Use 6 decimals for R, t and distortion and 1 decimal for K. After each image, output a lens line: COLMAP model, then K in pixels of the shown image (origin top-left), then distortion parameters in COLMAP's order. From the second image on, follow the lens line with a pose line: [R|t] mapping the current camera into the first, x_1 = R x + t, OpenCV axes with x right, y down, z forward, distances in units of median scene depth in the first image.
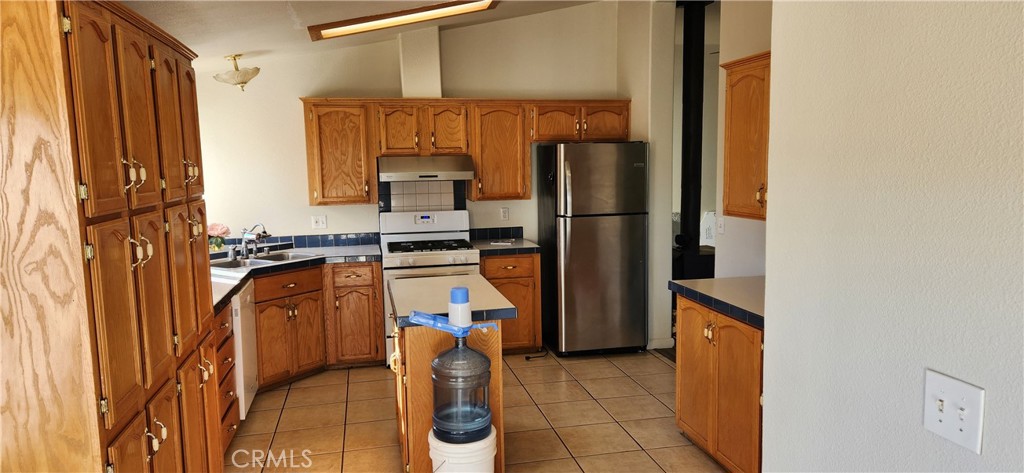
lens RADIAL K [[678.2, 0, 502.4], [0, 678.2, 231.6], [0, 0, 1]] dist [0.083620, -0.074384]
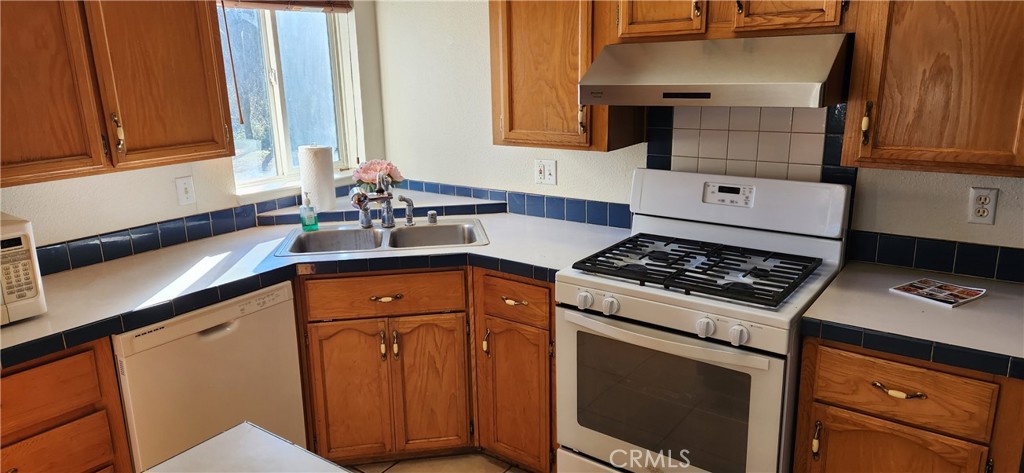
lens RADIAL K [[678.2, 0, 502.4], [0, 678.2, 231.6], [0, 0, 1]] dist [0.083620, -0.074384]
pose [[0.650762, 0.184073, -0.736631, 0.115672], [-0.064420, 0.980056, 0.187991, -0.069244], [0.756544, -0.074884, 0.649641, 0.648222]]
